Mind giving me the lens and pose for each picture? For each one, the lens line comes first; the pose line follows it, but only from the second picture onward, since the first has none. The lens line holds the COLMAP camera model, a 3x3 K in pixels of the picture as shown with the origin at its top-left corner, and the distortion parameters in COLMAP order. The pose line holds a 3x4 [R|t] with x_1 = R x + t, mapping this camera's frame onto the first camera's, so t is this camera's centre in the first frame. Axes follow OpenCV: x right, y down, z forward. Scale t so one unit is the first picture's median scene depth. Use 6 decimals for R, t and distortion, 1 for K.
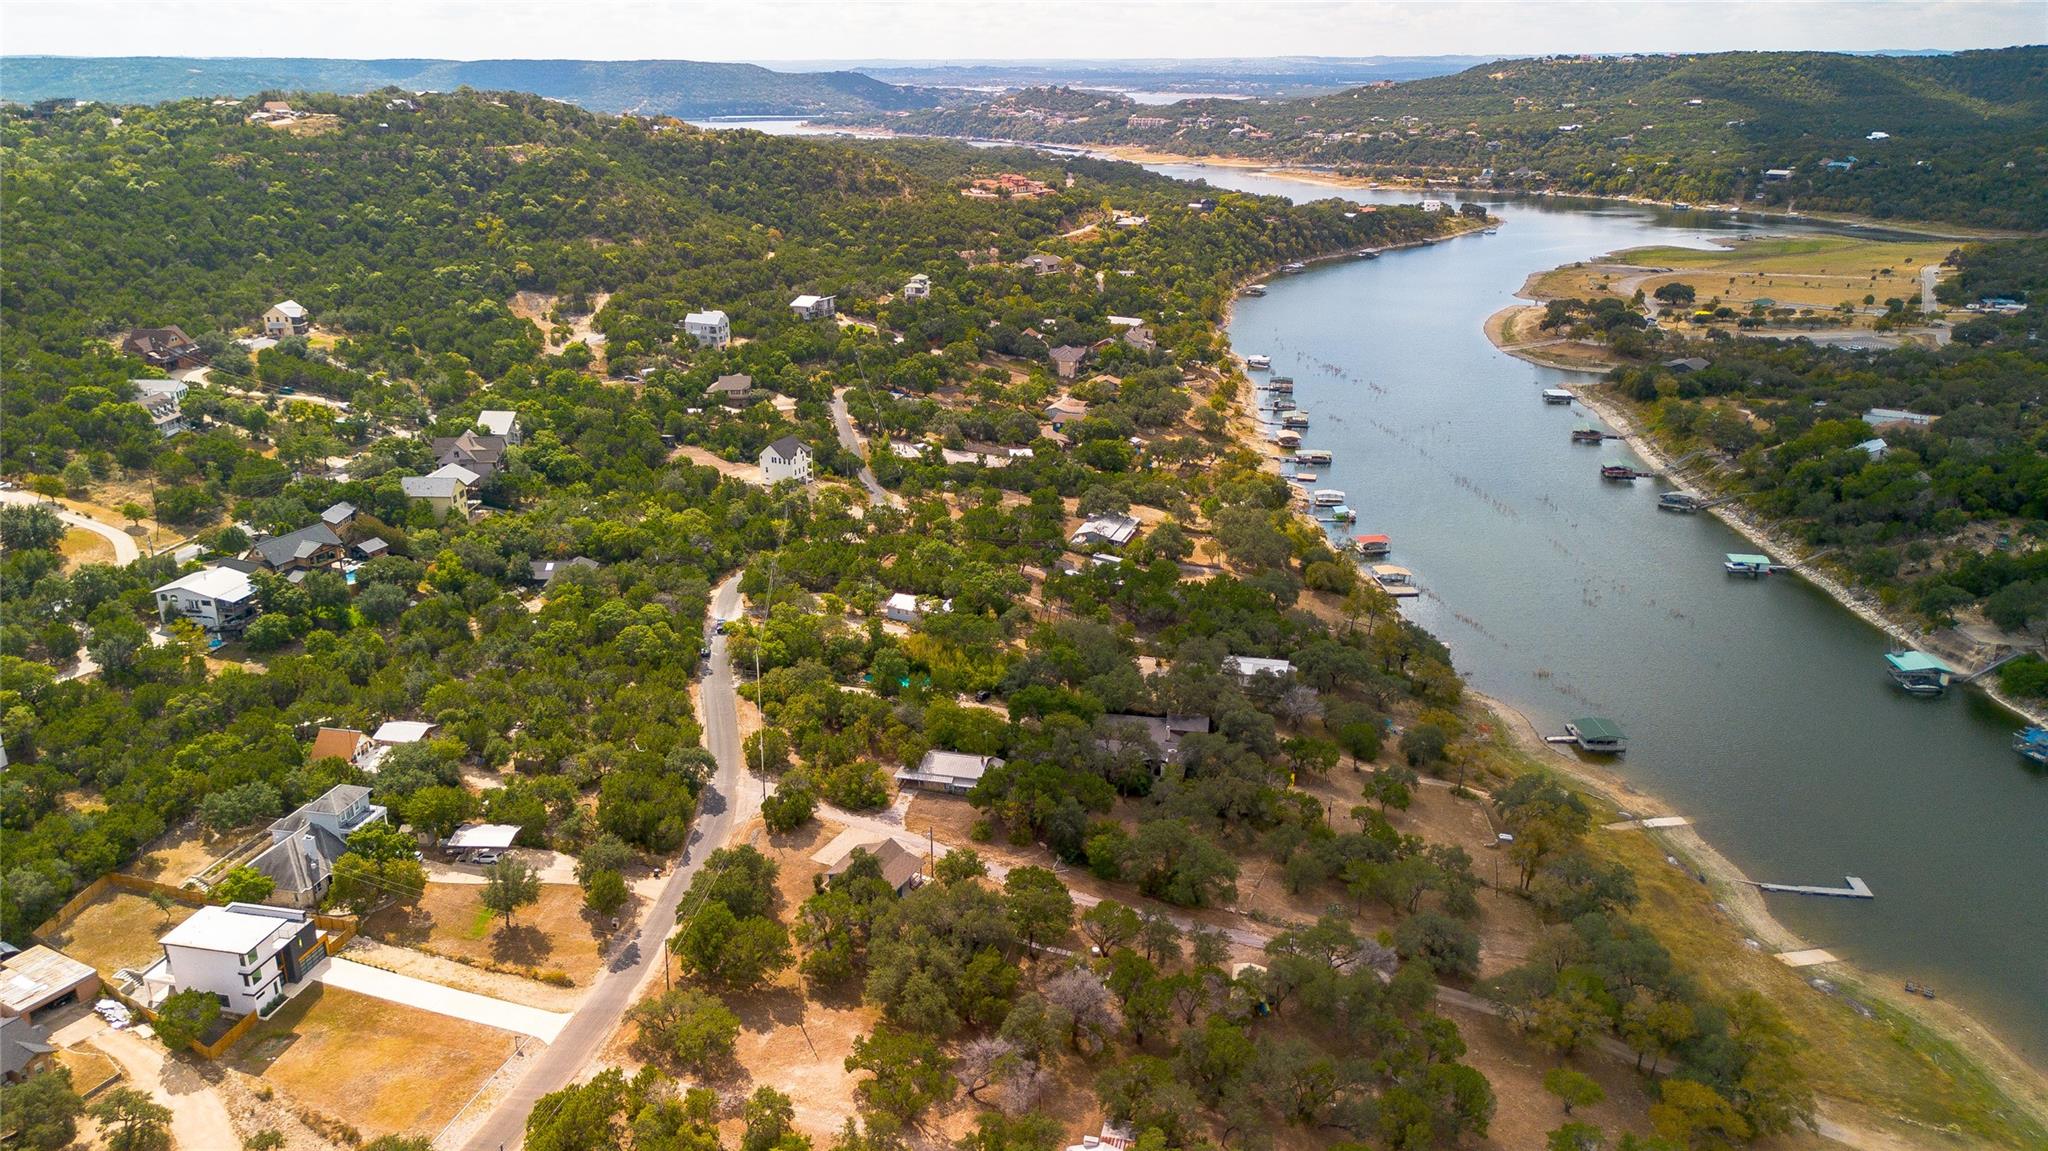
lens RADIAL K [[1458.8, 0, 1030.7], [0, 1458.8, 578.8], [0, 0, 1]] dist [0.057872, -0.057388]
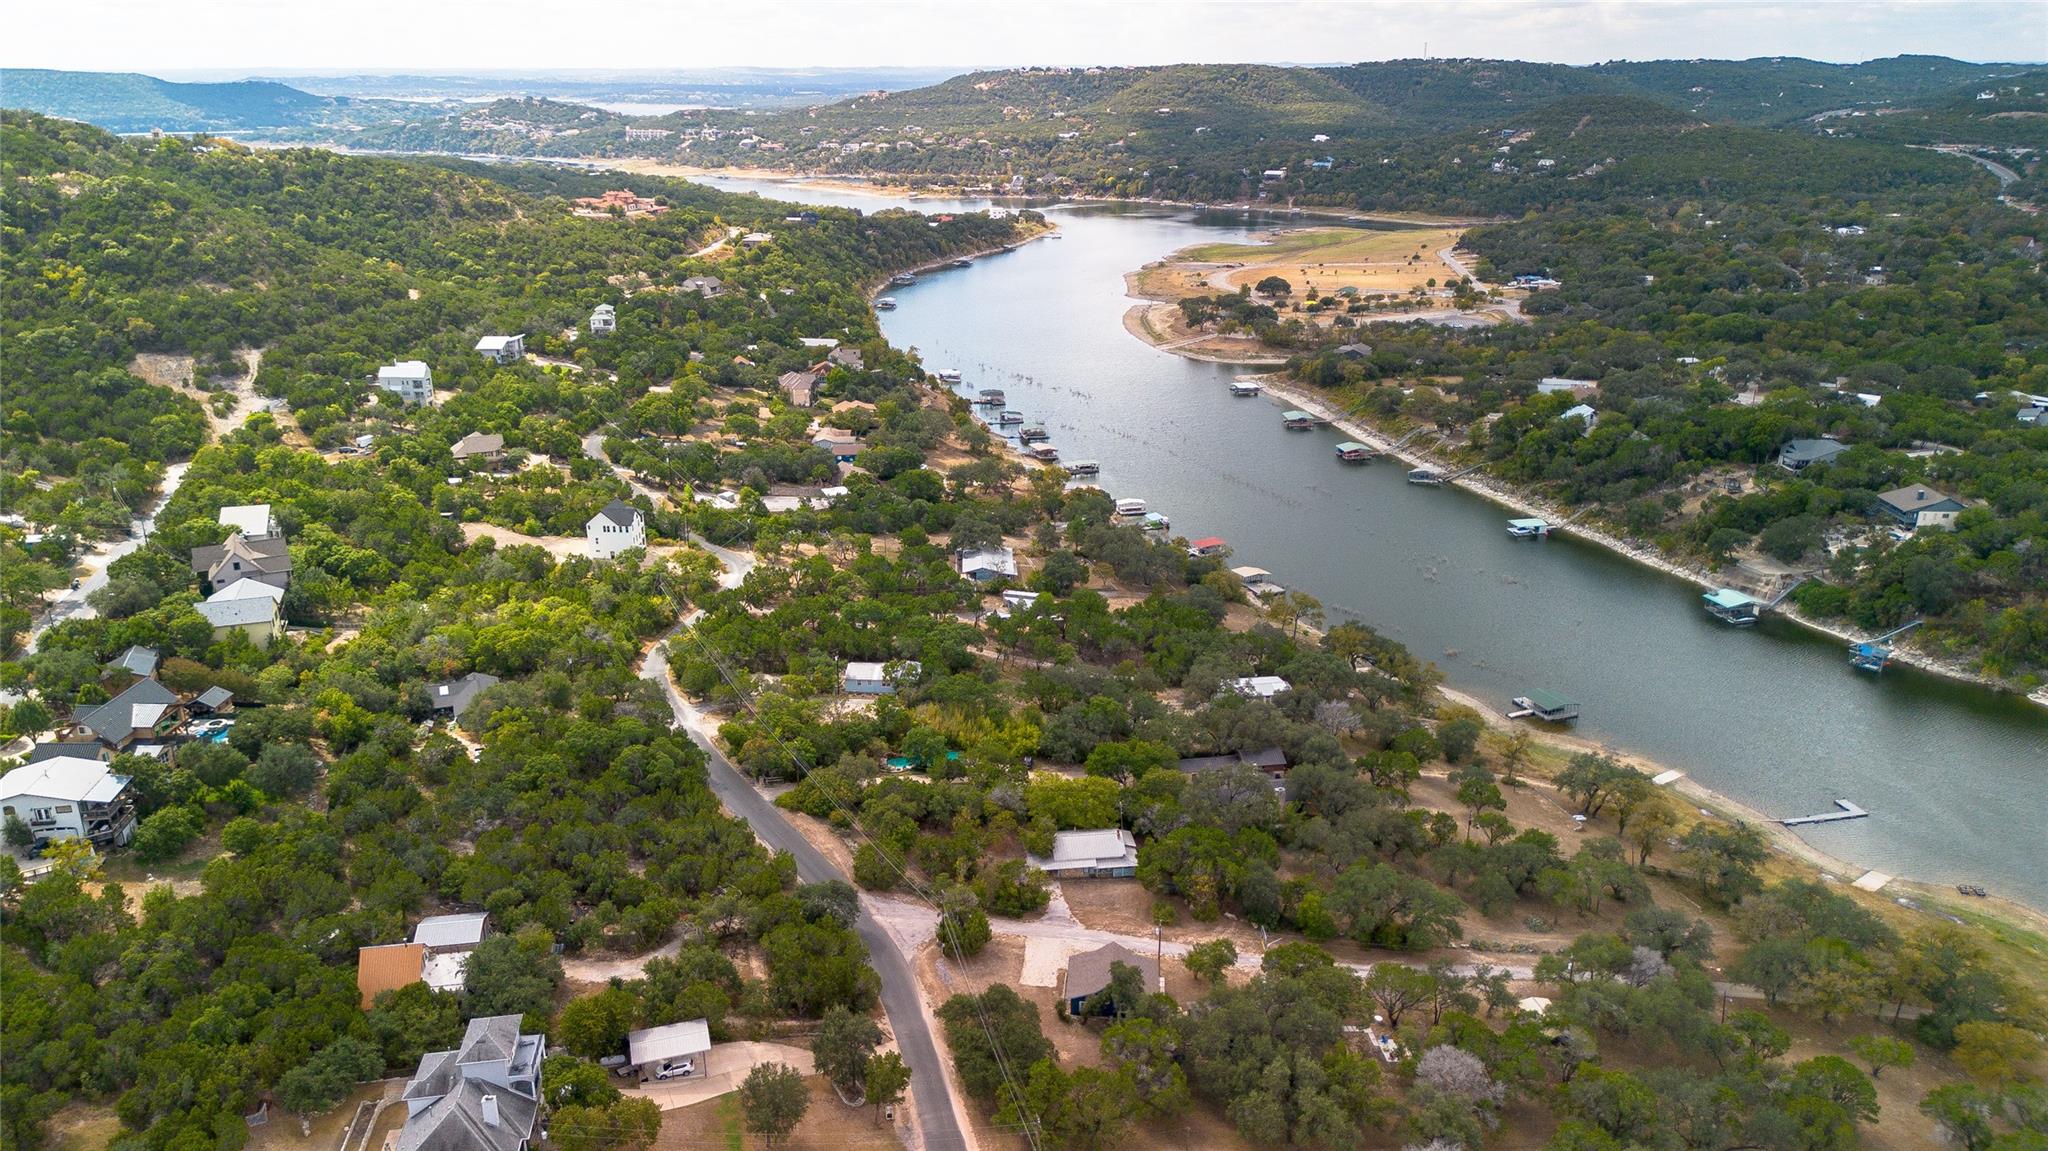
lens RADIAL K [[1458.8, 0, 1029.7], [0, 1458.8, 578.9], [0, 0, 1]] dist [0.057872, -0.057388]
pose [[0.934392, -0.119347, 0.335661, -0.129906], [0.121465, 0.992486, 0.014761, -0.018829], [-0.334900, 0.026978, 0.941867, 0.054862]]
